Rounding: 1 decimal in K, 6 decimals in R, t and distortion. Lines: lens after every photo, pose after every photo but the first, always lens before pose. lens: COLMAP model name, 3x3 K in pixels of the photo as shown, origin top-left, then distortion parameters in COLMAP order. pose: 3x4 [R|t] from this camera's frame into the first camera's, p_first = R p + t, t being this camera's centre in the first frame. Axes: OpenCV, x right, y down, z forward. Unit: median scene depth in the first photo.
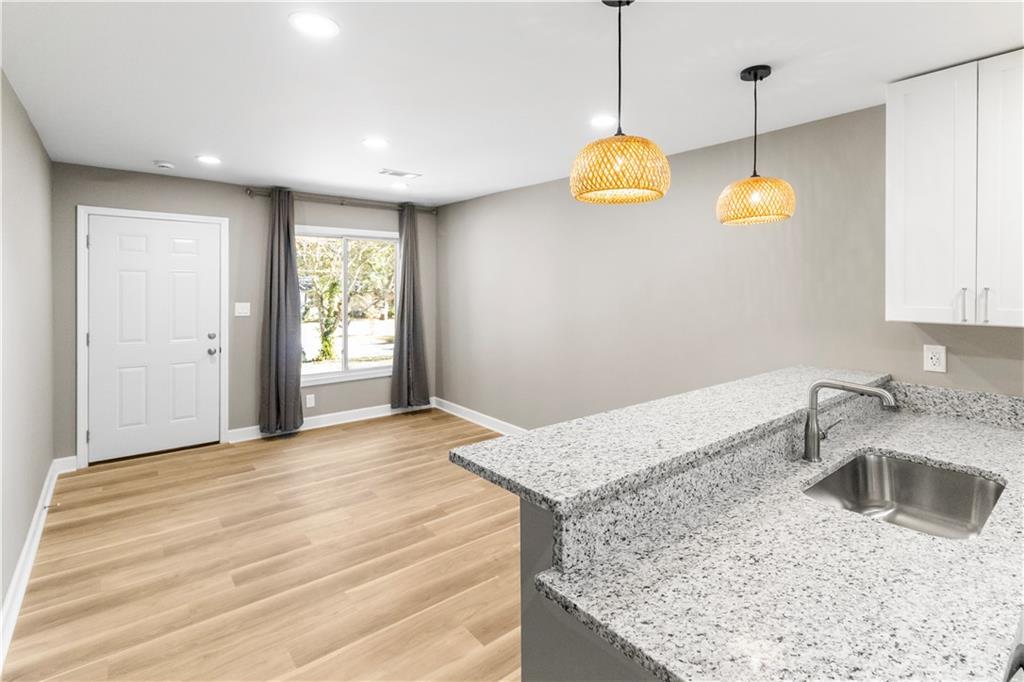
lens RADIAL K [[487.9, 0, 511.8], [0, 487.9, 290.5], [0, 0, 1]] dist [-0.002078, 0.000028]
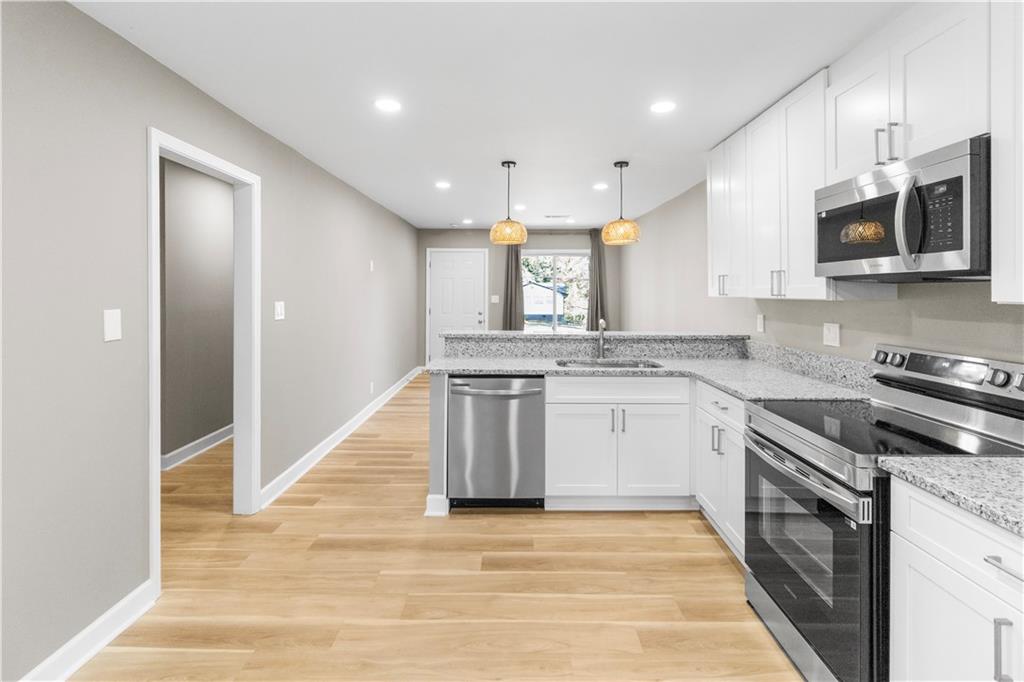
lens RADIAL K [[487.9, 0, 513.7], [0, 487.9, 288.6], [0, 0, 1]] dist [-0.002078, 0.000028]
pose [[0.769042, -0.010780, -0.639107, 0.728408], [-0.003232, 0.999779, -0.020753, 0.042236], [0.639190, 0.018026, 0.768838, -0.371363]]
